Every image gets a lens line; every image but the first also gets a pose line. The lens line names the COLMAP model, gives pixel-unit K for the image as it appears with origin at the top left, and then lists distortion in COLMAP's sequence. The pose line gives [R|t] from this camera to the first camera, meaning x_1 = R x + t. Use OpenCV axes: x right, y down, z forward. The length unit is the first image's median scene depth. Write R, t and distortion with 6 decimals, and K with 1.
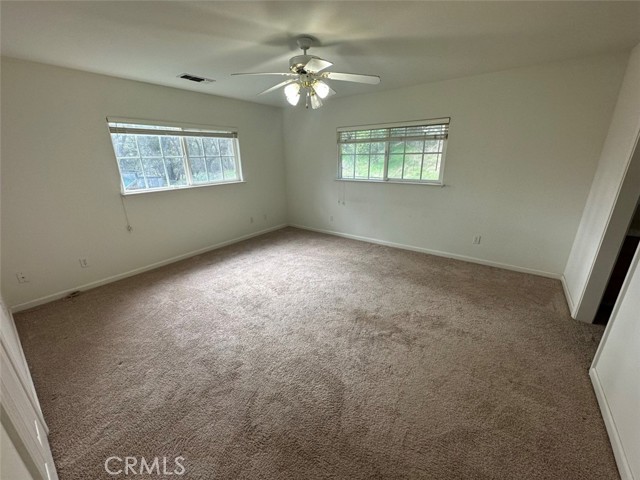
lens RADIAL K [[255.4, 0, 320.0], [0, 255.4, 240.0], [0, 0, 1]] dist [-0.001403, 0.000227]
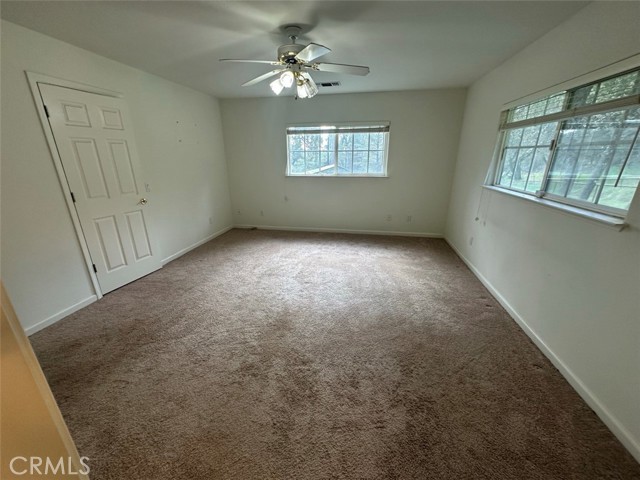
lens RADIAL K [[255.4, 0, 320.0], [0, 255.4, 240.0], [0, 0, 1]] dist [-0.001403, 0.000227]
pose [[0.439441, 0.296383, -0.847968, 0.593719], [-0.284843, 0.941258, 0.181376, -0.128666], [0.851913, 0.161834, 0.498050, 0.410513]]
